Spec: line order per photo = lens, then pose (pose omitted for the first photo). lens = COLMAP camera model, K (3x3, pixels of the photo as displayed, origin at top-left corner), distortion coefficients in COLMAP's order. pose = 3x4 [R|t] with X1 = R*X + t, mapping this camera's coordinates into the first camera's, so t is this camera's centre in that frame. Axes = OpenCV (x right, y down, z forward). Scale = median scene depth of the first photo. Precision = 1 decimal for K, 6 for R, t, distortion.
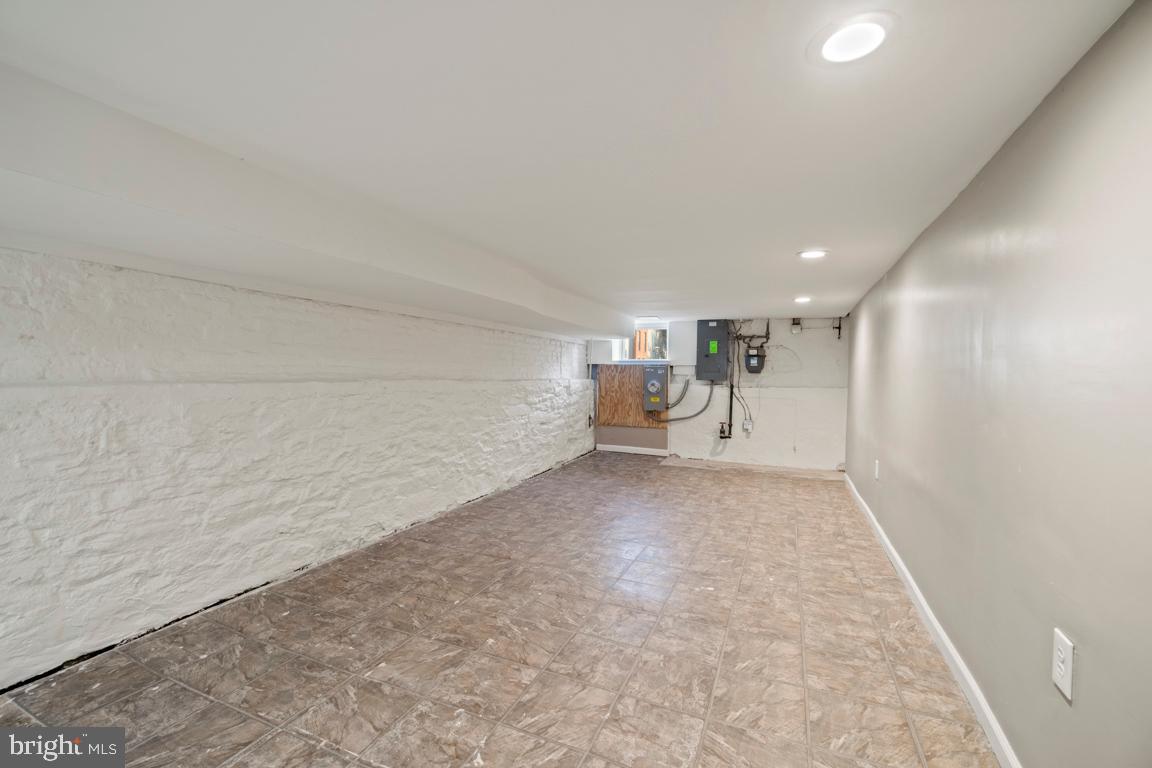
lens RADIAL K [[498.3, 0, 570.2], [0, 498.3, 370.8], [0, 0, 1]] dist [-0.001353, 0.000187]
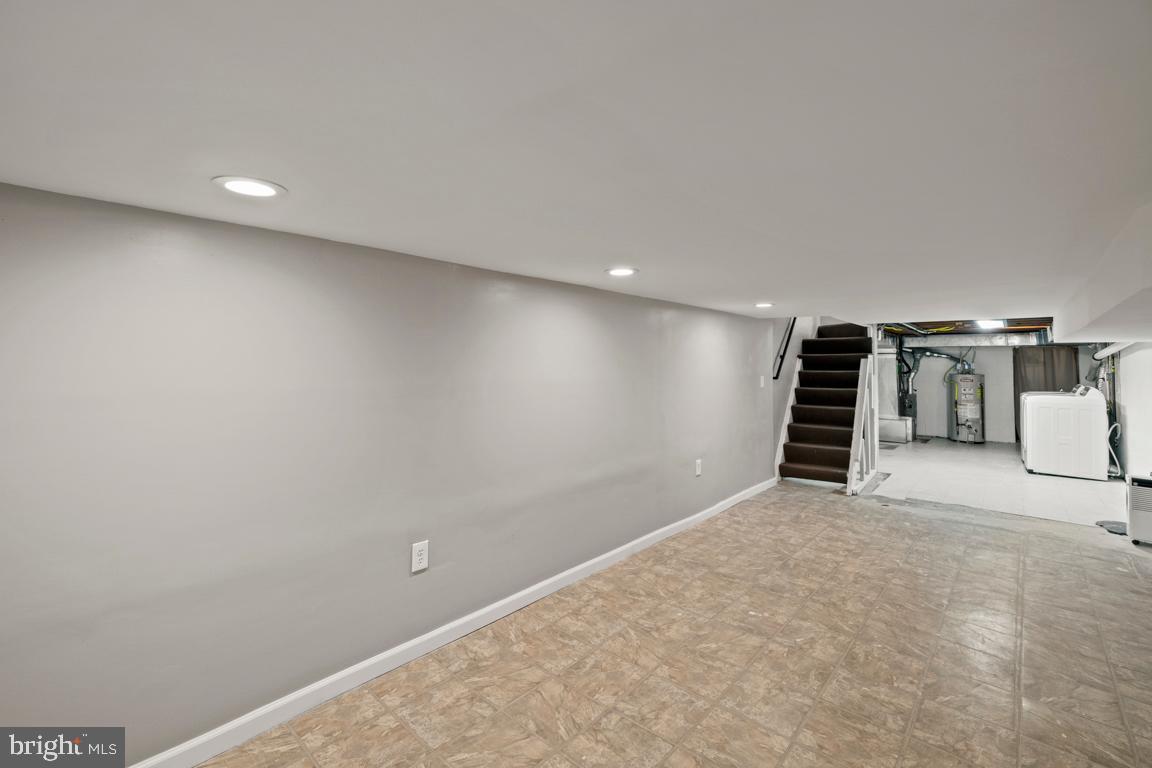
lens RADIAL K [[498.3, 0, 570.2], [0, 498.3, 370.8], [0, 0, 1]] dist [-0.001353, 0.000187]
pose [[-0.950138, -0.032945, 0.310085, 0.348840], [-0.029841, 0.999446, 0.014749, -0.074893], [-0.310399, 0.004760, -0.950594, 2.177541]]
